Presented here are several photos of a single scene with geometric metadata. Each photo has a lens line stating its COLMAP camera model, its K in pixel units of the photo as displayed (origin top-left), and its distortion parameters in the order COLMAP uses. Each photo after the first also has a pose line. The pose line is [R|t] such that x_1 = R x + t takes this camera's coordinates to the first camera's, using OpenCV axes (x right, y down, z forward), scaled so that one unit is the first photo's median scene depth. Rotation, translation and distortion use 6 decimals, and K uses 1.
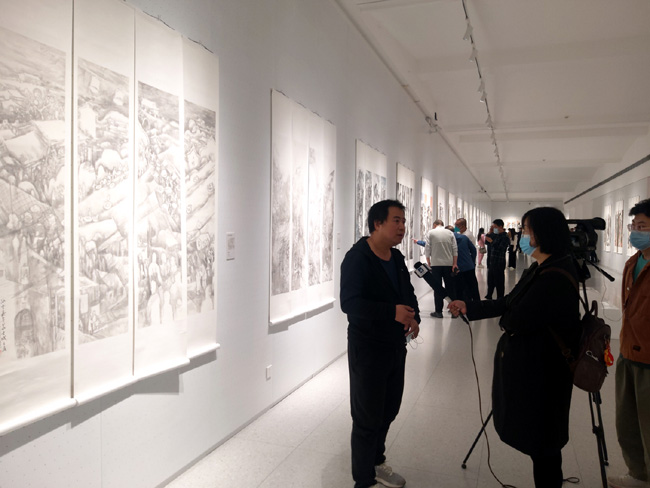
lens RADIAL K [[511.4, 0, 331.0], [0, 511.4, 250.1], [0, 0, 1]] dist [0.051736, -0.086709]
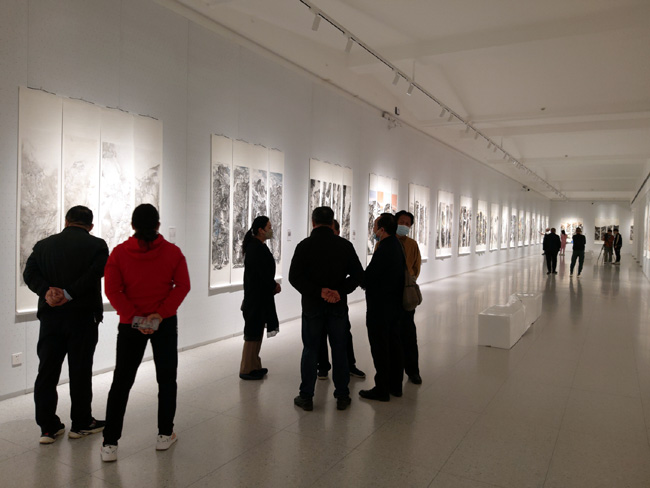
lens RADIAL K [[511.4, 0, 327.1], [0, 511.4, 243.0], [0, 0, 1]] dist [0.051736, -0.086709]
pose [[0.987667, 0.020342, -0.155239, 0.528051], [-0.021993, 0.999718, -0.008921, -0.001717], [0.155014, 0.012225, 0.987837, 0.064582]]
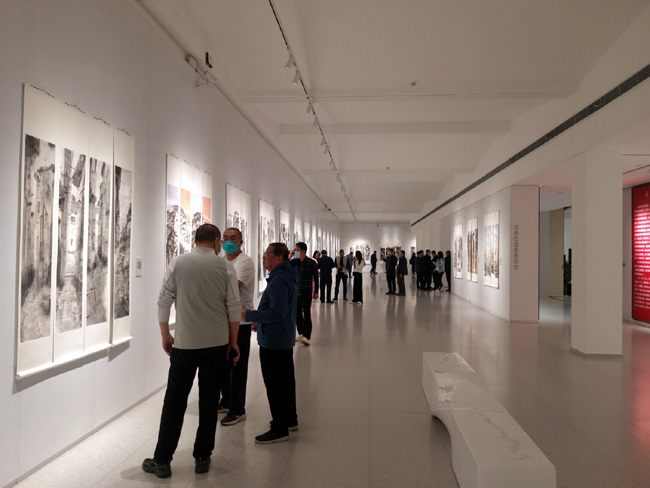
lens RADIAL K [[511.4, 0, 323.3], [0, 511.4, 247.5], [0, 0, 1]] dist [0.051736, -0.086709]
pose [[0.967660, 0.001769, 0.252251, 0.420839], [0.010738, 0.998780, -0.048193, -0.039033], [-0.252028, 0.049343, 0.966461, 0.944645]]
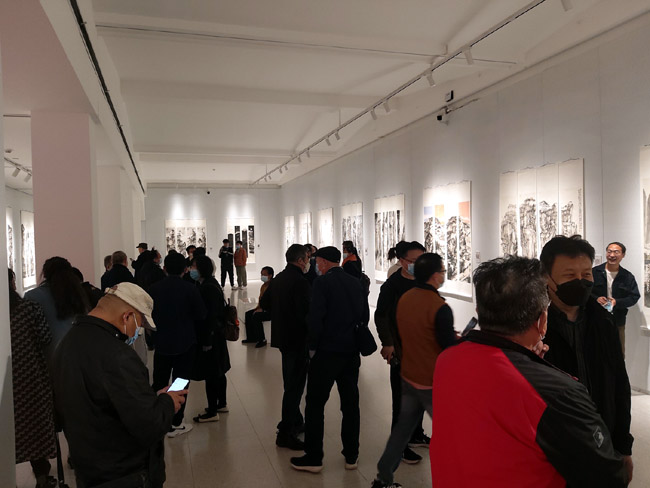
lens RADIAL K [[511.4, 0, 336.1], [0, 511.4, 244.2], [0, 0, 1]] dist [0.051736, -0.086709]
pose [[-0.786580, 0.023789, -0.617030, 1.830550], [-0.003520, 0.999069, 0.043006, -0.178047], [0.617478, 0.036000, -0.785764, 3.436678]]
